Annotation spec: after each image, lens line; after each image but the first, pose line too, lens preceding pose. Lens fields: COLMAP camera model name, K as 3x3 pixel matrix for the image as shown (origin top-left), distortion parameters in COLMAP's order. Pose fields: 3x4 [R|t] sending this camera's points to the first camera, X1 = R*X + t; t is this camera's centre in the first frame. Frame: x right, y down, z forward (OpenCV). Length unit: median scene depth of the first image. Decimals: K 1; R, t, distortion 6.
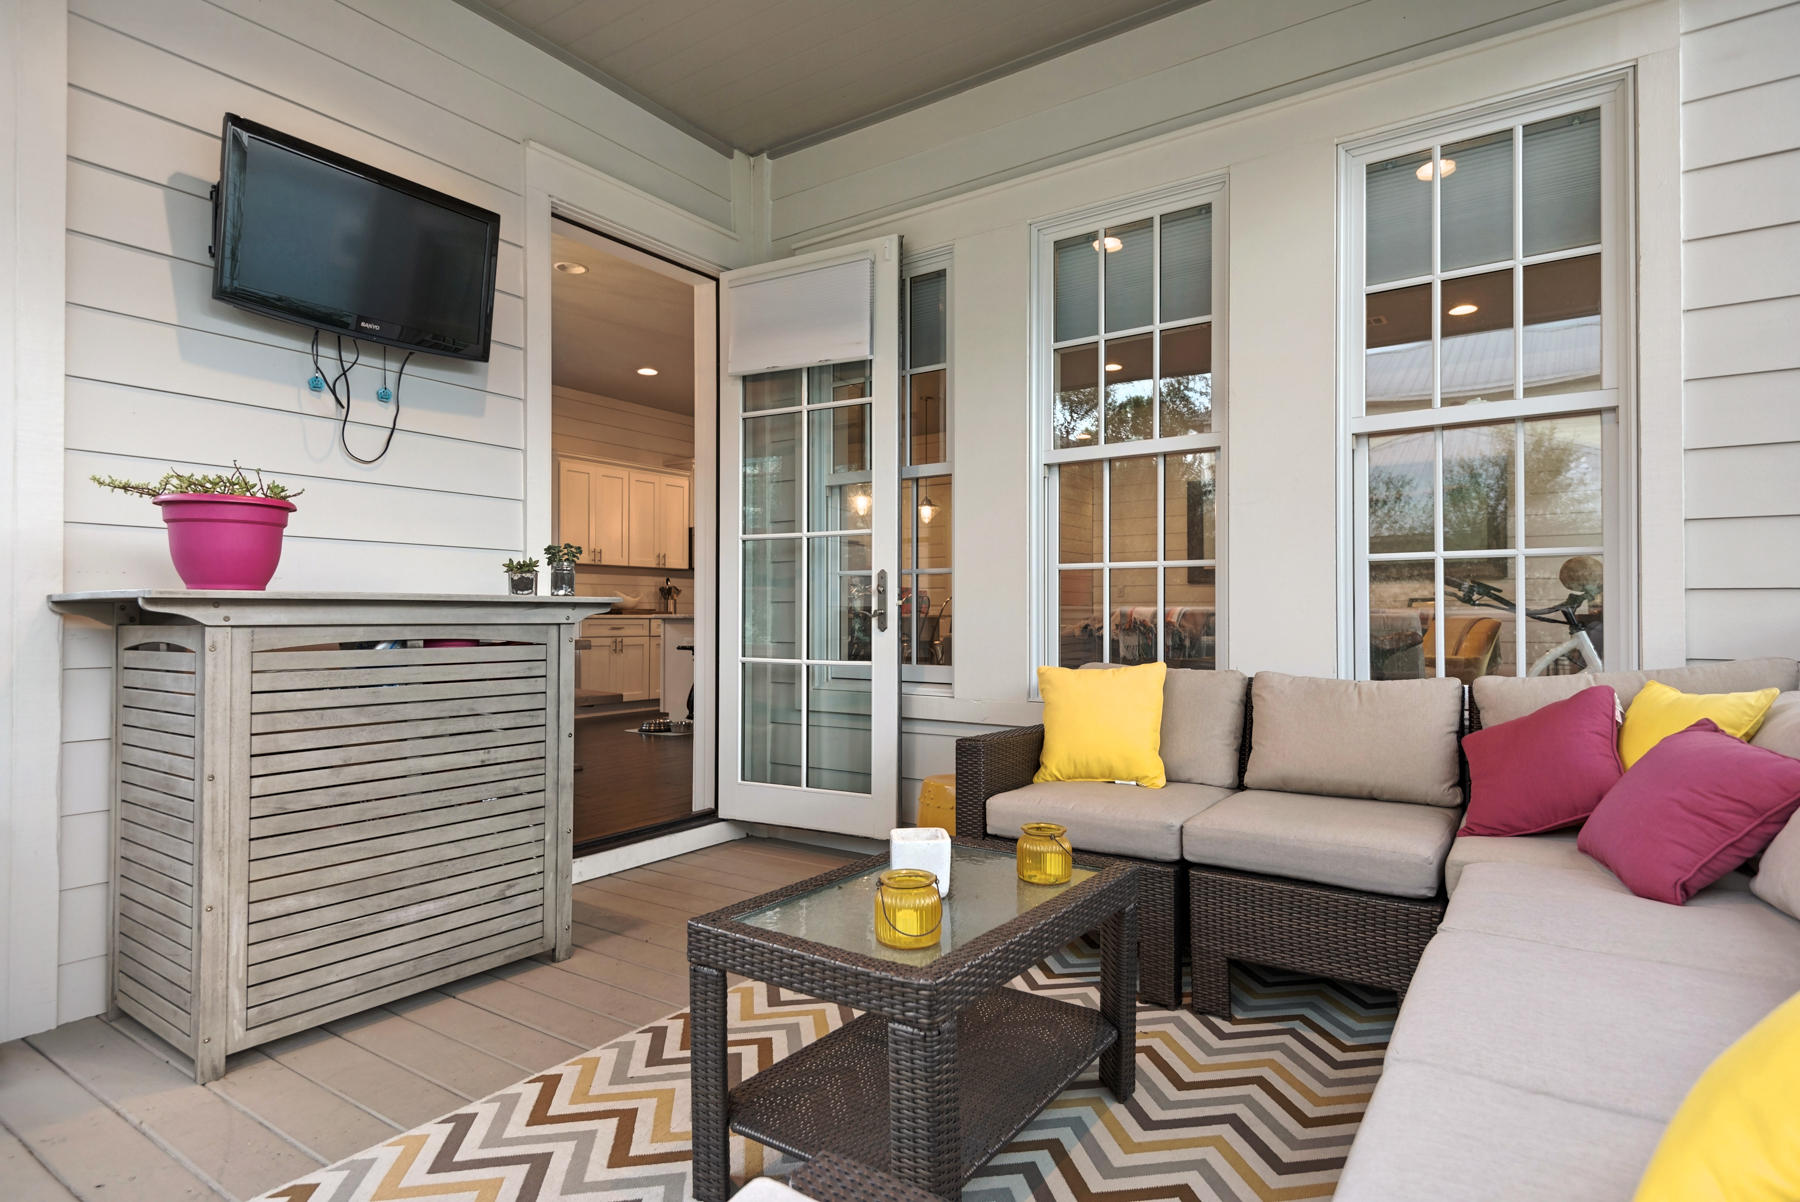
lens RADIAL K [[981.3, 0, 900.0], [0, 981.3, 601.0], [0, 0, 1]] dist [0.020853, -0.000131]
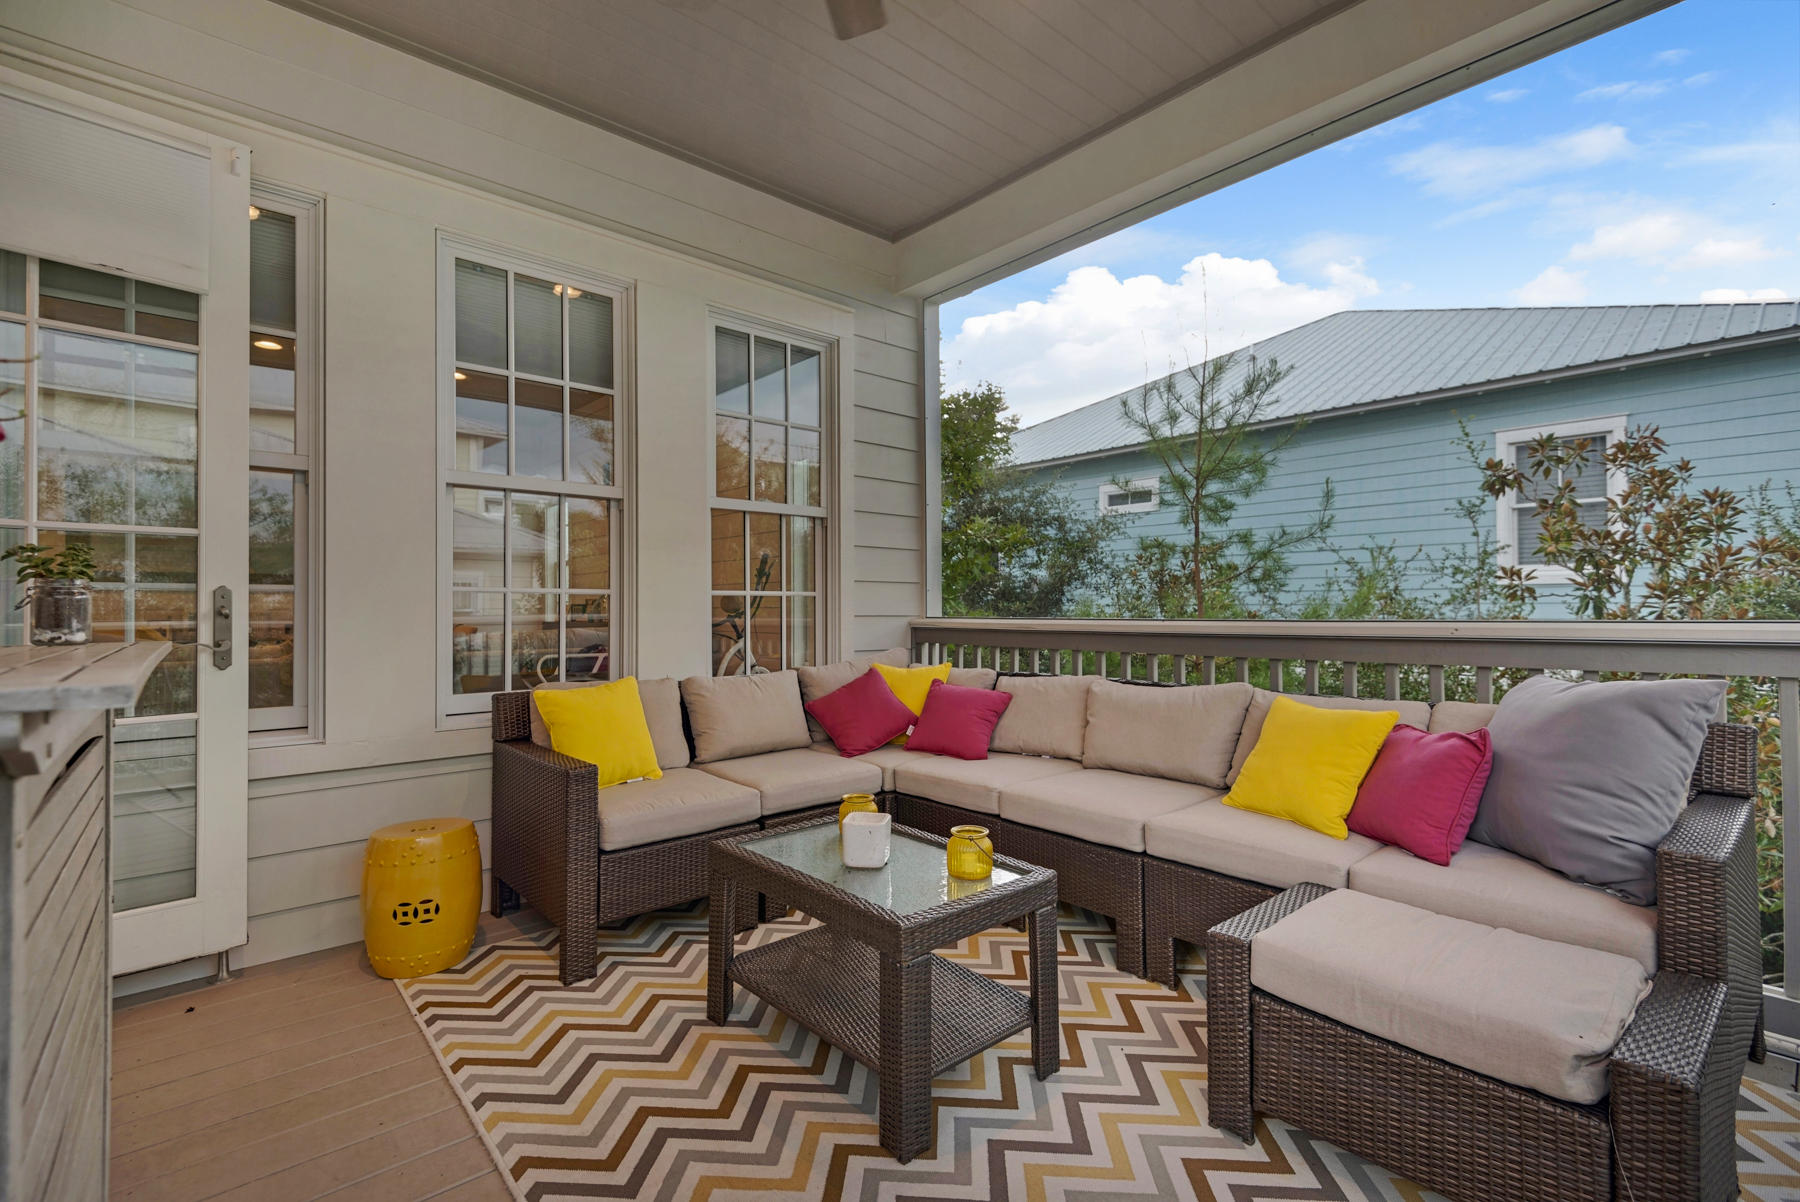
lens RADIAL K [[833.4, 0, 900.0], [0, 833.4, 601.0], [0, 0, 1]] dist [-0.000077, 0.000032]
pose [[0.210957, 0.021436, 0.977260, -0.522264], [0.013724, 0.999596, -0.024888, 0.002579], [-0.977399, 0.018662, 0.210577, 0.373230]]
